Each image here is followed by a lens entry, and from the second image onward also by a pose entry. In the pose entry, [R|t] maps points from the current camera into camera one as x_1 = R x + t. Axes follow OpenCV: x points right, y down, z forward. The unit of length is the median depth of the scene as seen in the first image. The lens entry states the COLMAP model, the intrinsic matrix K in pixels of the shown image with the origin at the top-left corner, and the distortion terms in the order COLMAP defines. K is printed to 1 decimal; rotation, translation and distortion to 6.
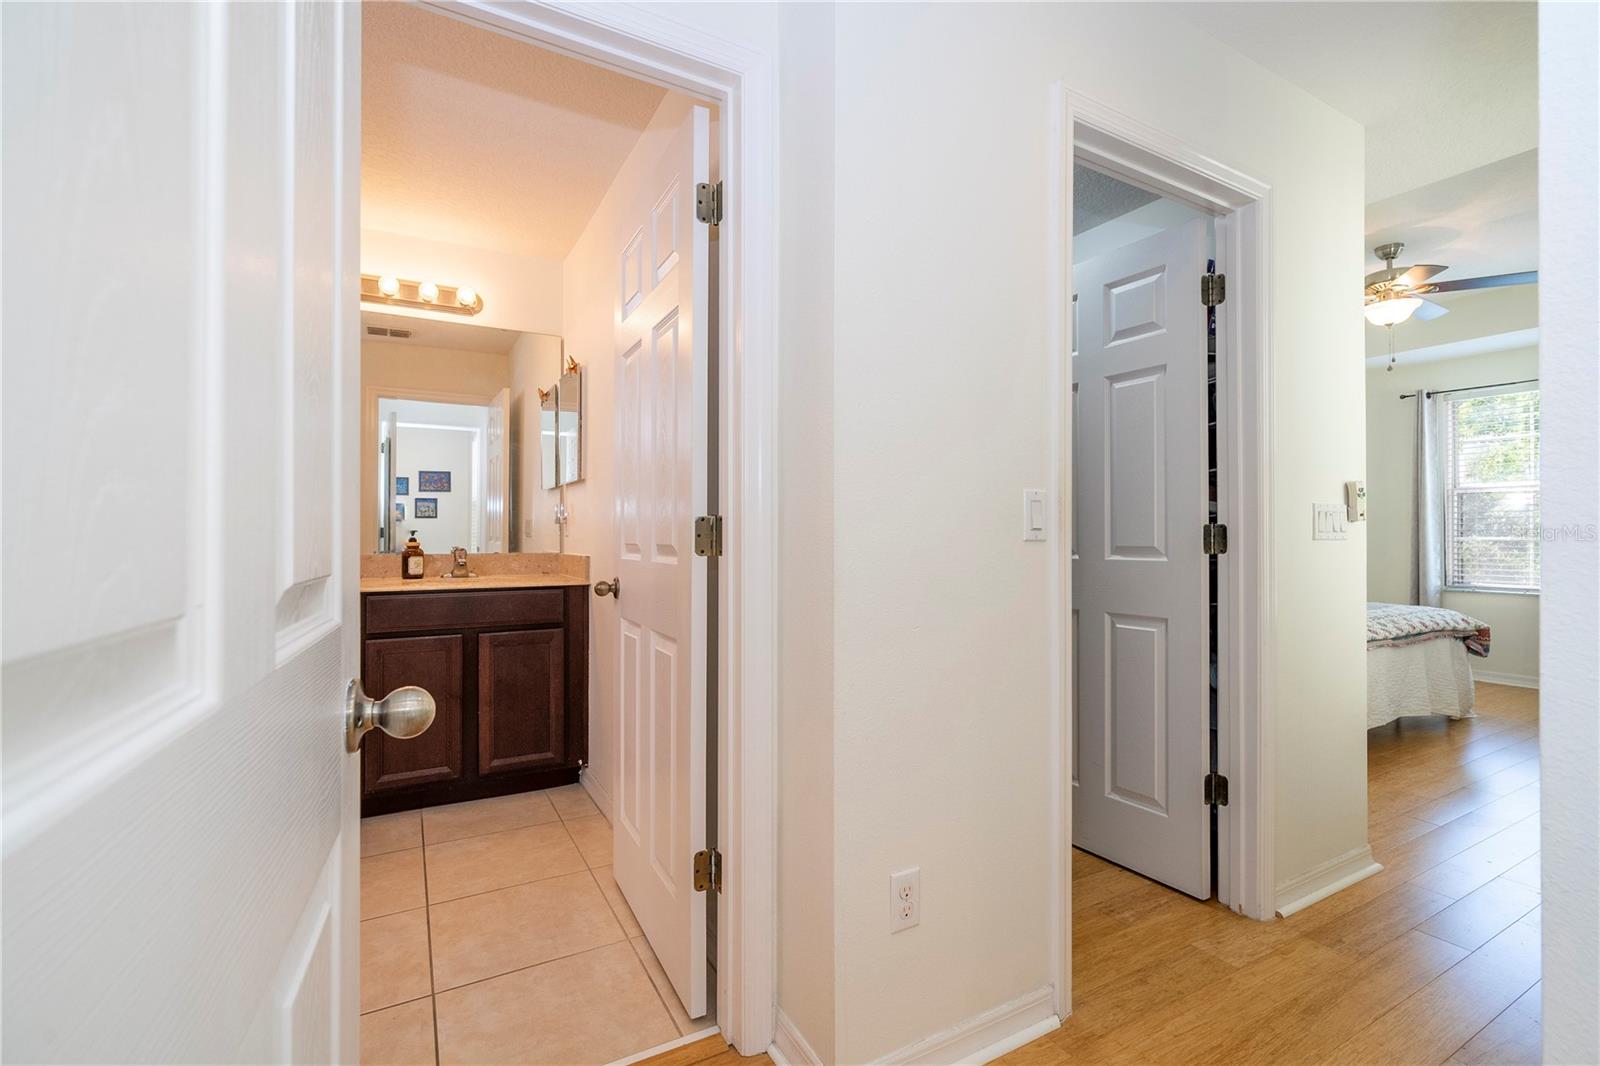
lens RADIAL K [[720.6, 0, 796.1], [0, 720.6, 533.6], [0, 0, 1]] dist [-0.004000, 0.003680]
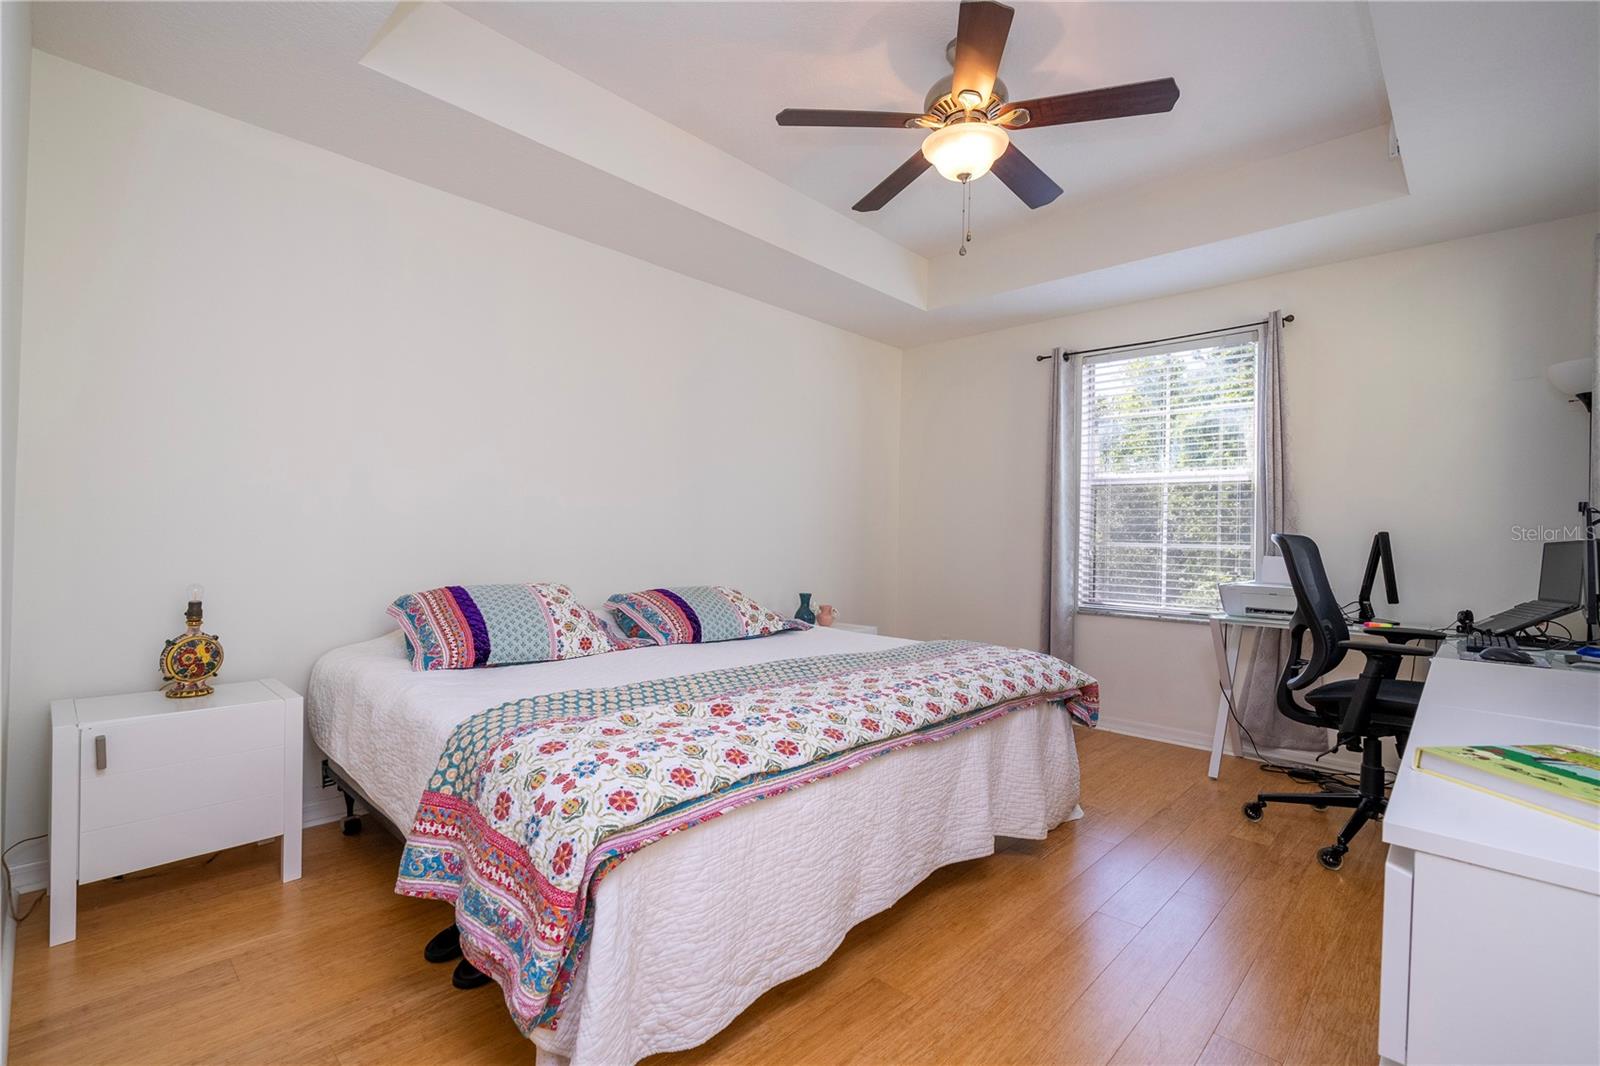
lens RADIAL K [[720.6, 0, 806.3], [0, 720.6, 538.7], [0, 0, 1]] dist [-0.004000, 0.003680]
pose [[0.956521, 0.016660, 0.291186, 0.367470], [-0.016475, 0.999860, -0.003087, 0.007058], [-0.291197, -0.001845, 0.956661, 0.324446]]
